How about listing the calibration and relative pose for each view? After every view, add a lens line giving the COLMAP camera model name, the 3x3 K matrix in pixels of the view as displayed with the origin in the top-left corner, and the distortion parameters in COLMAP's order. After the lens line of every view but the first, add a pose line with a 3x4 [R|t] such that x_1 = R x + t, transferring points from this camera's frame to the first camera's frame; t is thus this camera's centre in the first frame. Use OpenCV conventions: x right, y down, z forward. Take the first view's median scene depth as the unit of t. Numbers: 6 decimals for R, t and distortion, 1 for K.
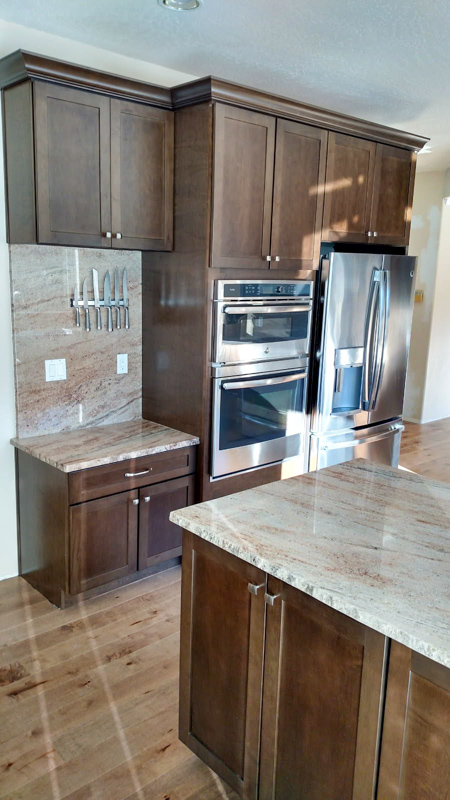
lens RADIAL K [[615.8, 0, 225.0], [0, 615.8, 400.0], [0, 0, 1]] dist [0.223407, -0.518751]
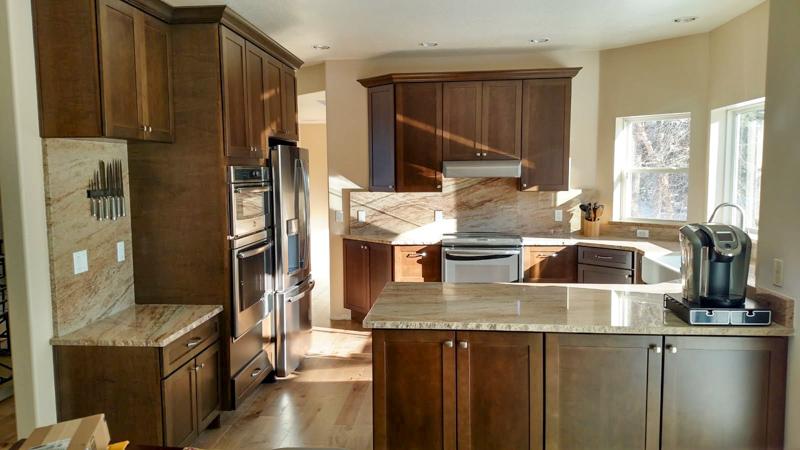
lens RADIAL K [[615.8, 0, 400.0], [0, 615.8, 225.0], [0, 0, 1]] dist [0.223407, -0.518751]
pose [[0.724337, -0.094595, 0.682926, -0.572011], [0.171323, 0.984169, -0.045390, 0.025493], [-0.667821, 0.149878, 0.729076, -0.066165]]
